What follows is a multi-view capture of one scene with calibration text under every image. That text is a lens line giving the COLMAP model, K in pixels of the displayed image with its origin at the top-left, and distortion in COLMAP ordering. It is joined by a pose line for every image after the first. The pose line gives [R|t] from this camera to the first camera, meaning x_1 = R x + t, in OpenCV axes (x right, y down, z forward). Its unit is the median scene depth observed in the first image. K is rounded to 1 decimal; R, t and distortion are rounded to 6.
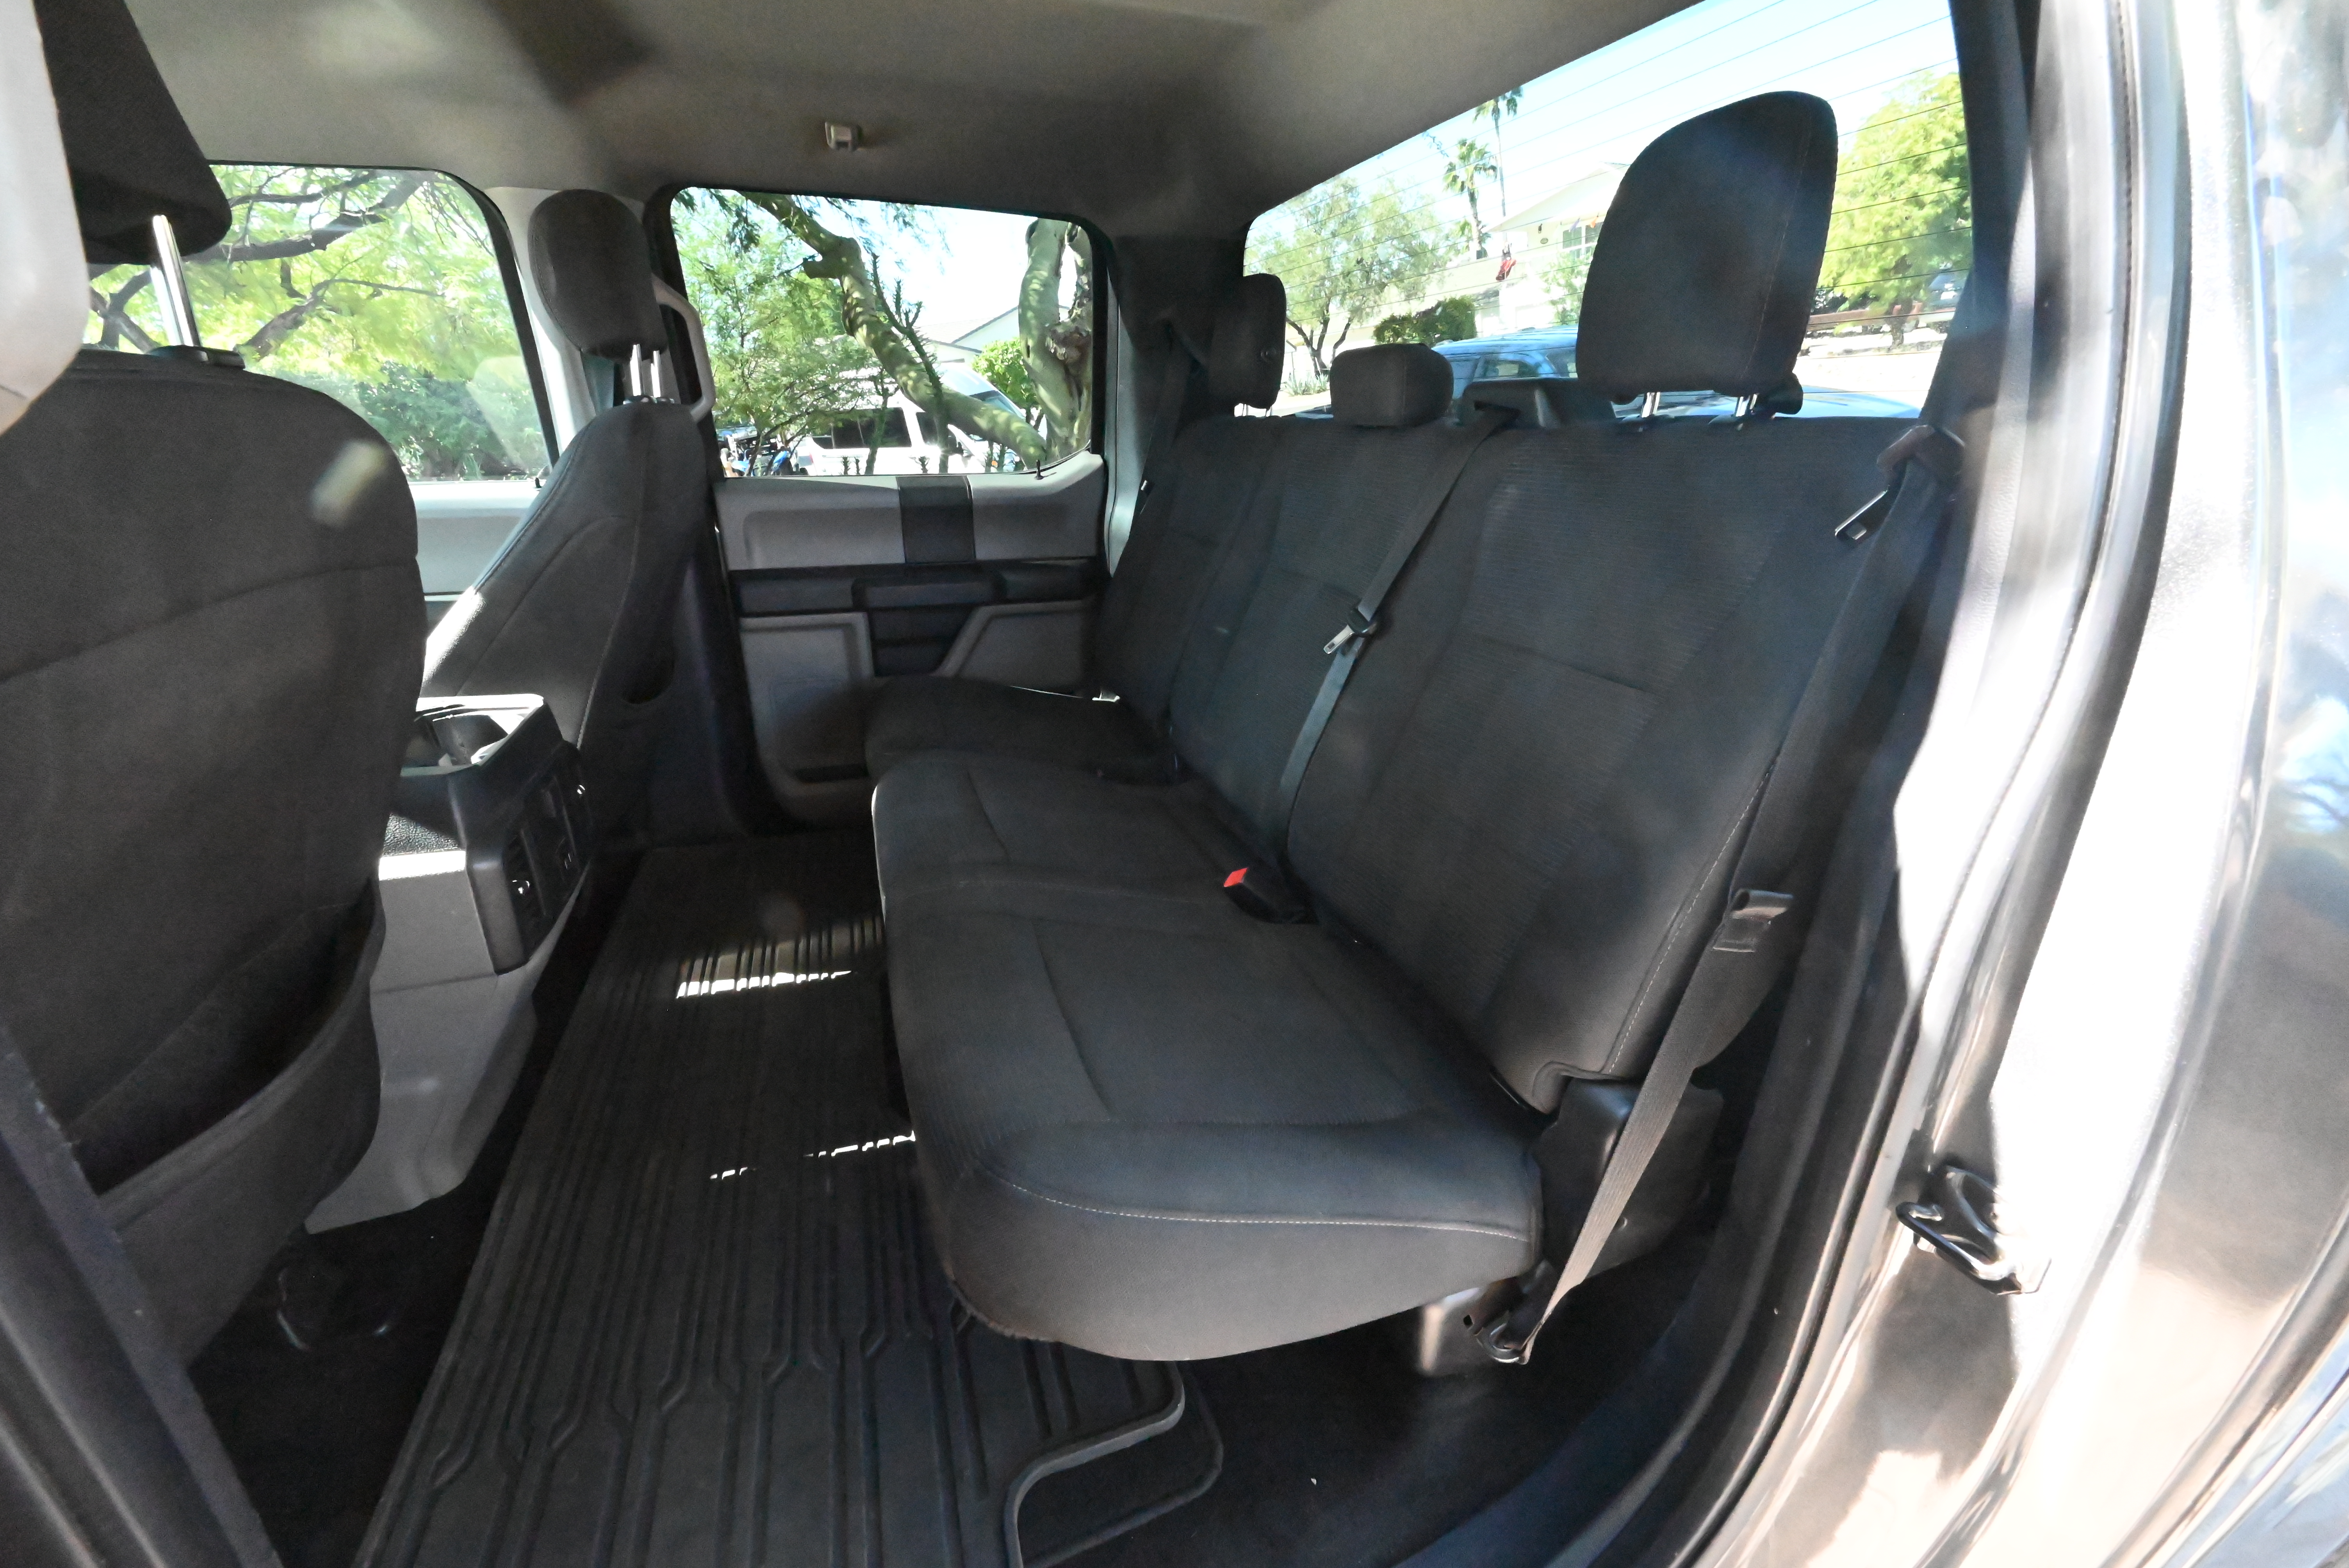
lens RADIAL K [[920.0, 0, 1174.5], [0, 920.0, 784.0], [0, 0, 1]] dist [-0.001875, 0.000327]
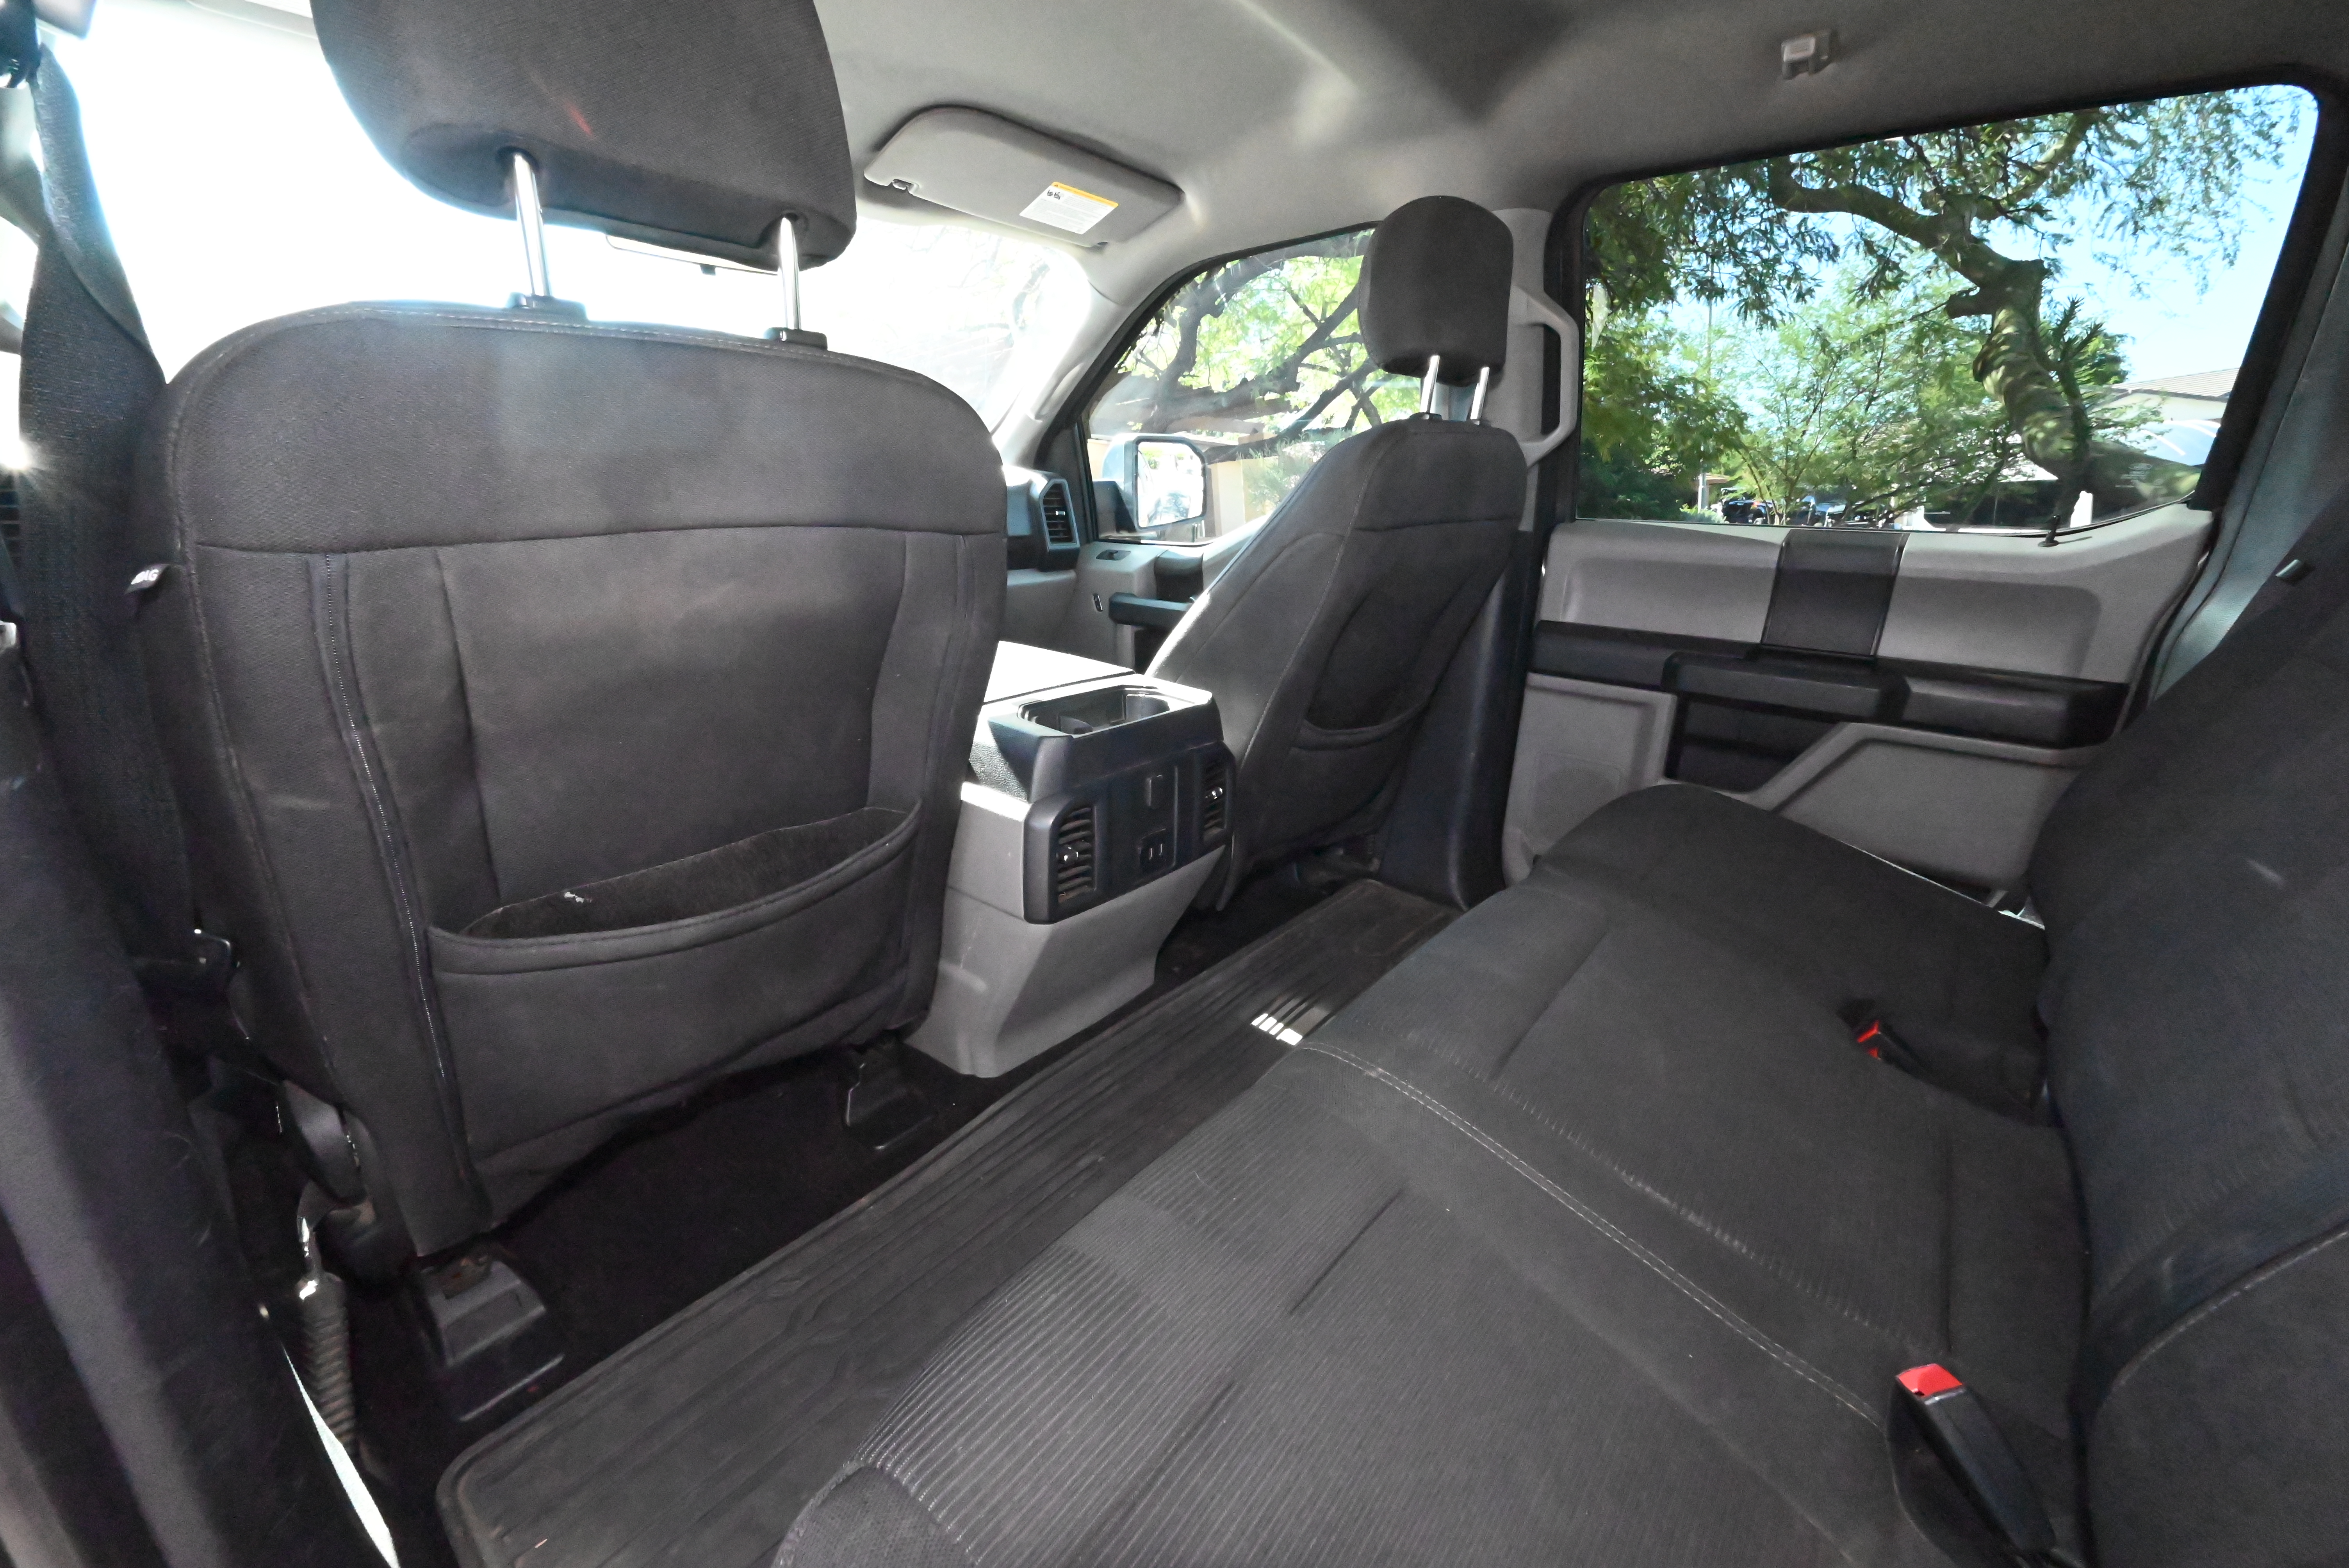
lens RADIAL K [[920.0, 0, 1174.5], [0, 920.0, 784.0], [0, 0, 1]] dist [-0.001875, 0.000327]
pose [[0.515524, 0.275138, -0.811501, 0.100010], [-0.330993, 0.937481, 0.107581, -0.061331], [0.790366, 0.213141, 0.574362, 0.242743]]
